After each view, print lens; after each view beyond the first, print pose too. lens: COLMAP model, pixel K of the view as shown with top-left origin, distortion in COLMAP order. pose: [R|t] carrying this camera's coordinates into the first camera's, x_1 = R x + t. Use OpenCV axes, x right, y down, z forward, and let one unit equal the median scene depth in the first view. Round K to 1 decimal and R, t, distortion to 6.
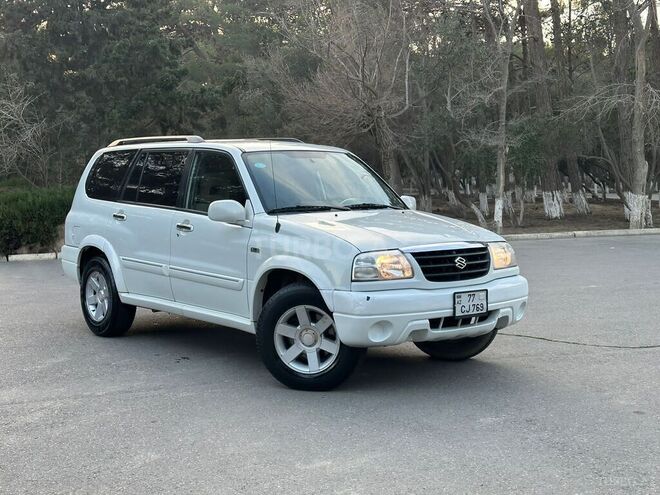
lens RADIAL K [[910.8, 0, 332.3], [0, 910.8, 246.8], [0, 0, 1]] dist [0.130365, 0.000000]
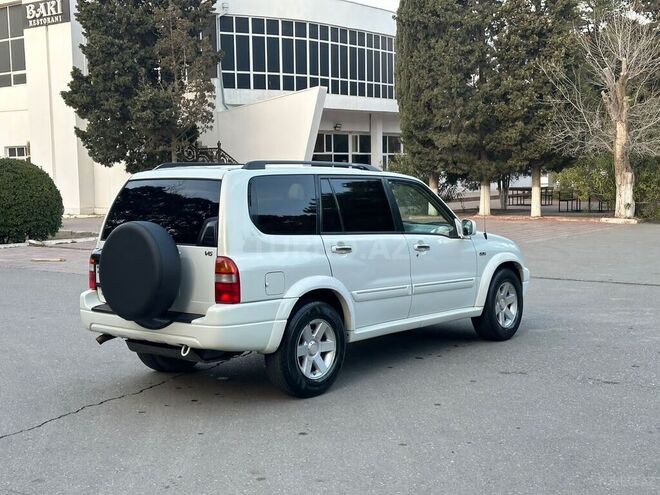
lens RADIAL K [[910.8, 0, 325.4], [0, 910.8, 241.7], [0, 0, 1]] dist [0.130365, 0.000000]
pose [[-0.182353, -0.055930, 0.981641, -1.388369], [0.082784, 0.993962, 0.072010, -0.132990], [-0.979742, 0.094395, -0.176622, 1.466837]]
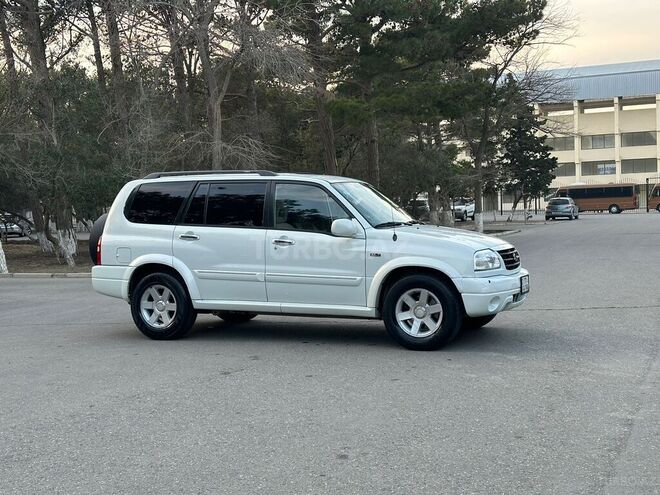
lens RADIAL K [[910.8, 0, 324.0], [0, 910.8, 252.5], [0, 0, 1]] dist [0.130365, 0.000000]
pose [[0.899776, -0.033626, 0.435054, -0.742165], [0.045826, 0.998795, -0.017580, 0.020531], [-0.433939, 0.035755, 0.900232, -0.191879]]
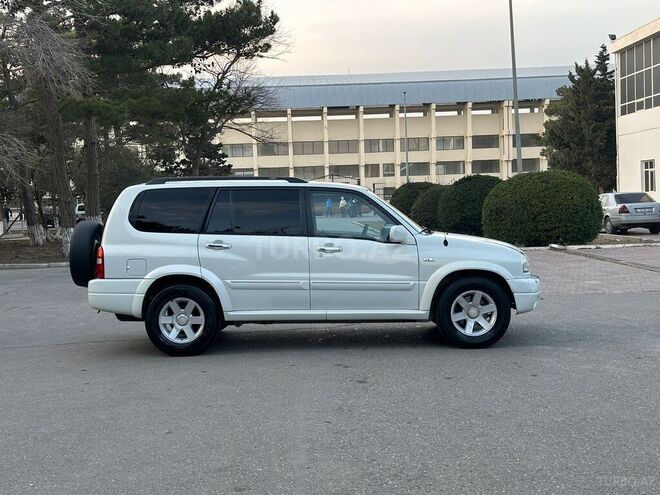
lens RADIAL K [[910.8, 0, 326.3], [0, 910.8, 247.6], [0, 0, 1]] dist [0.130365, 0.000000]
pose [[0.645015, -0.043704, 0.762919, -1.268058], [0.071296, 0.997450, -0.003139, -0.022190], [-0.760837, 0.056418, 0.646486, 0.199320]]
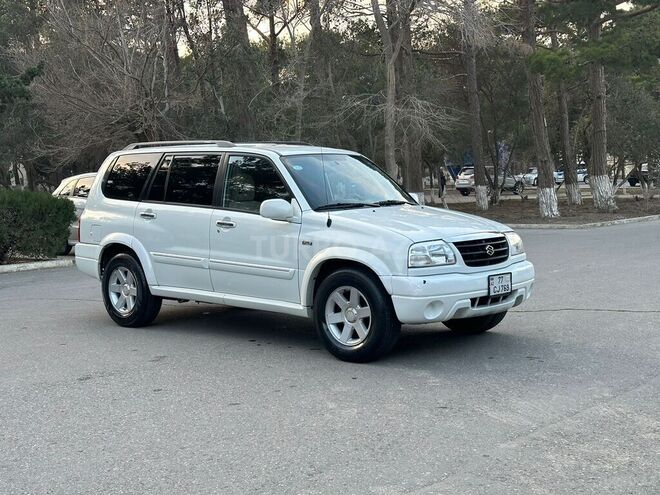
lens RADIAL K [[910.8, 0, 327.0], [0, 910.8, 250.4], [0, 0, 1]] dist [0.130365, 0.000000]
pose [[0.989983, -0.021546, 0.139535, -0.217562], [0.019994, 0.999722, 0.012512, -0.000927], [-0.139766, -0.009597, 0.990138, -0.124964]]
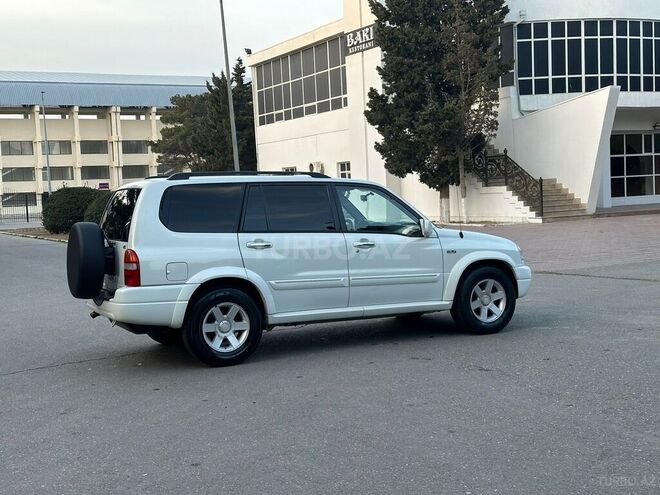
lens RADIAL K [[910.8, 0, 323.7], [0, 910.8, 248.4], [0, 0, 1]] dist [0.130365, 0.000000]
pose [[0.245519, -0.054107, 0.967881, -1.559321], [0.102507, 0.994292, 0.029581, -0.066243], [-0.963957, 0.091952, 0.249664, 0.825442]]
